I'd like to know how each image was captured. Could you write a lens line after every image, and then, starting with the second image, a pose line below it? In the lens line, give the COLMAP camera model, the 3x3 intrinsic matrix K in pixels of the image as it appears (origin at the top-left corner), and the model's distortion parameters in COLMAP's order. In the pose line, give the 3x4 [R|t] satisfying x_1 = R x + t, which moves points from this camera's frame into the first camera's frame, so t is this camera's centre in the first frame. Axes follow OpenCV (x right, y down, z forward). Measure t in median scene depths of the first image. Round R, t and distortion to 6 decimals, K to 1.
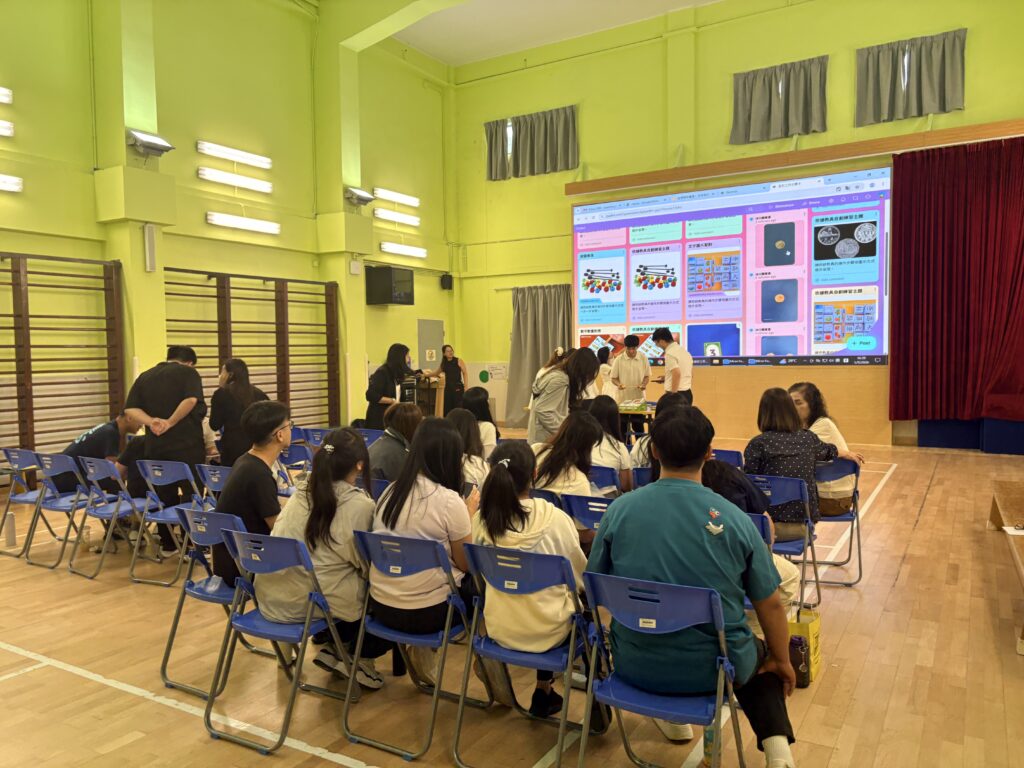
lens RADIAL K [[753.1, 0, 512.0], [0, 753.1, 384.0], [0, 0, 1]] dist [0.003321, -0.027105]
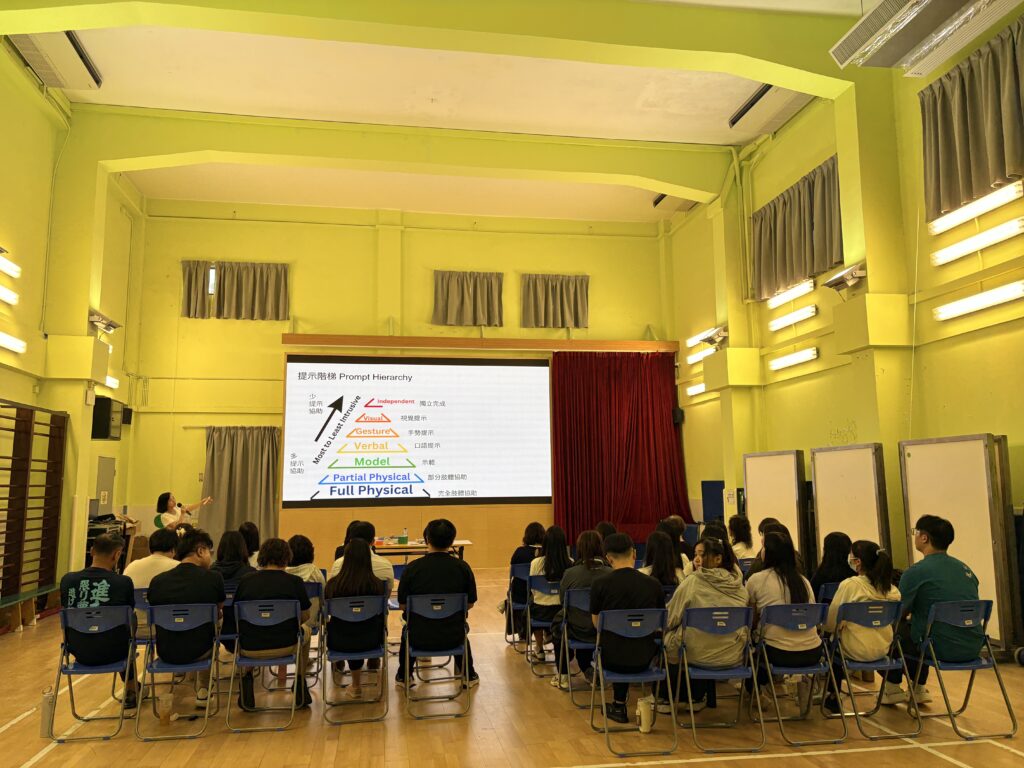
lens RADIAL K [[753.1, 0, 512.0], [0, 753.1, 384.0], [0, 0, 1]] dist [0.003321, -0.027105]
pose [[0.745347, 0.091122, 0.660421, -0.380340], [0.031621, 0.984668, -0.171548, -0.001925], [-0.665927, 0.148746, 0.731038, 0.013233]]
